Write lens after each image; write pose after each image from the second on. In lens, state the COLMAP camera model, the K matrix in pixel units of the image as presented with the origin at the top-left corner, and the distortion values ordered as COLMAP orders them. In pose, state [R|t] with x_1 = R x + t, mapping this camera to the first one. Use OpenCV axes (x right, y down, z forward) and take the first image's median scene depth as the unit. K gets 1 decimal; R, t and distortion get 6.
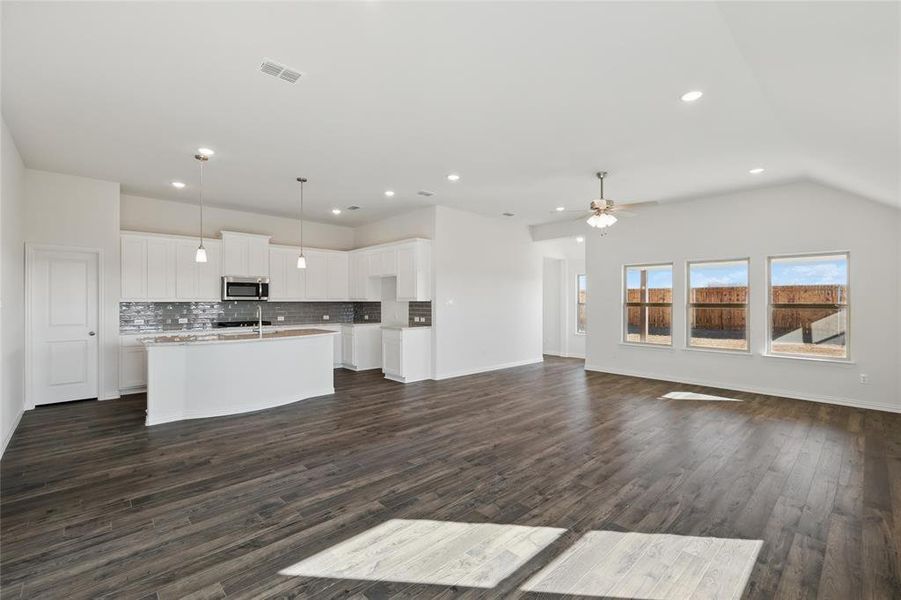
lens RADIAL K [[394.3, 0, 451.1], [0, 394.3, 298.6], [0, 0, 1]] dist [0.003907, -0.000270]
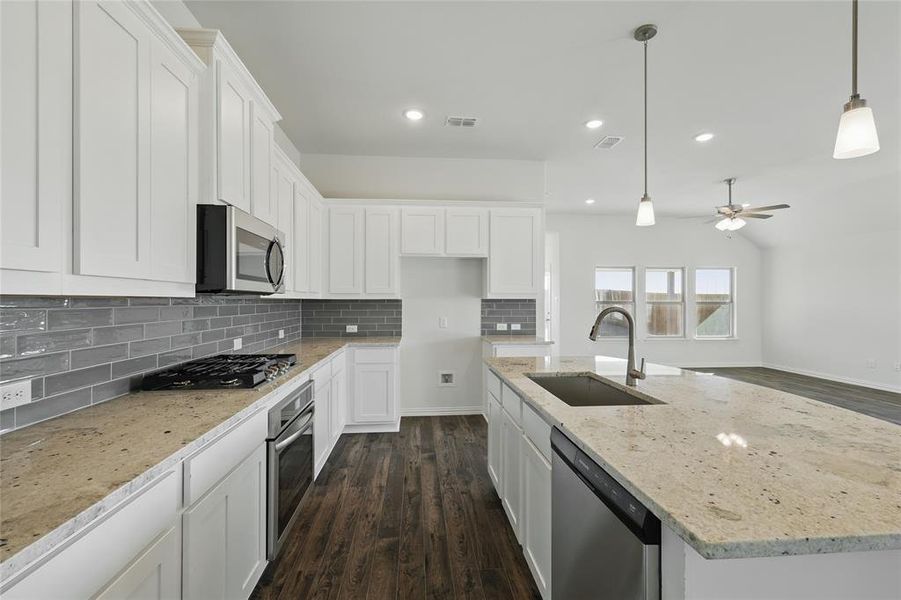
lens RADIAL K [[394.3, 0, 451.9], [0, 394.3, 299.2], [0, 0, 1]] dist [0.003907, -0.000270]
pose [[0.611092, 0.003850, 0.791550, -0.902369], [-0.007999, 0.999967, 0.001312, 0.009553], [-0.791519, -0.007133, 0.611103, 0.918584]]
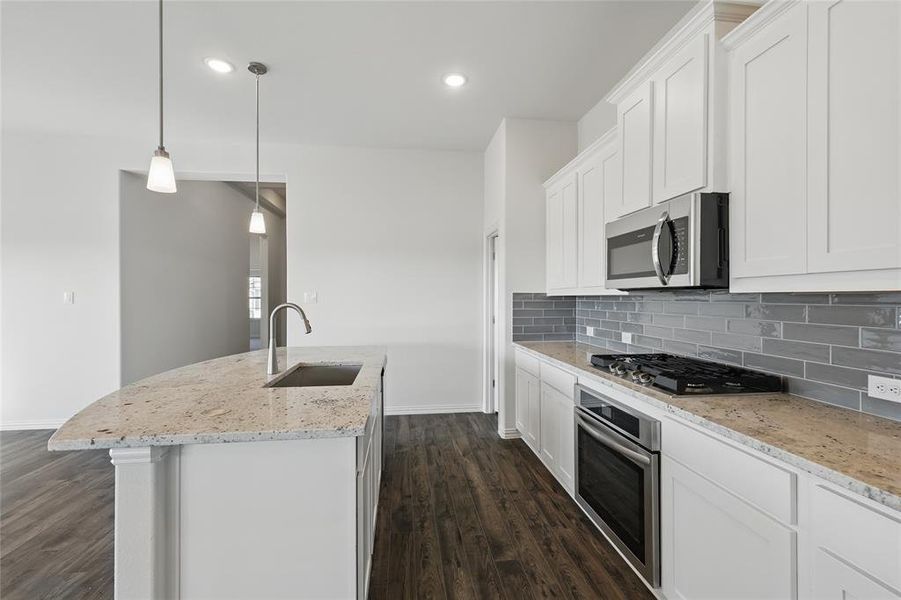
lens RADIAL K [[394.3, 0, 450.9], [0, 394.3, 299.1], [0, 0, 1]] dist [0.003907, -0.000270]
pose [[-0.586520, 0.006270, -0.809910, -0.261384], [0.009509, 0.999954, 0.000856, 0.012935], [0.809879, -0.007199, -0.586553, 1.416939]]
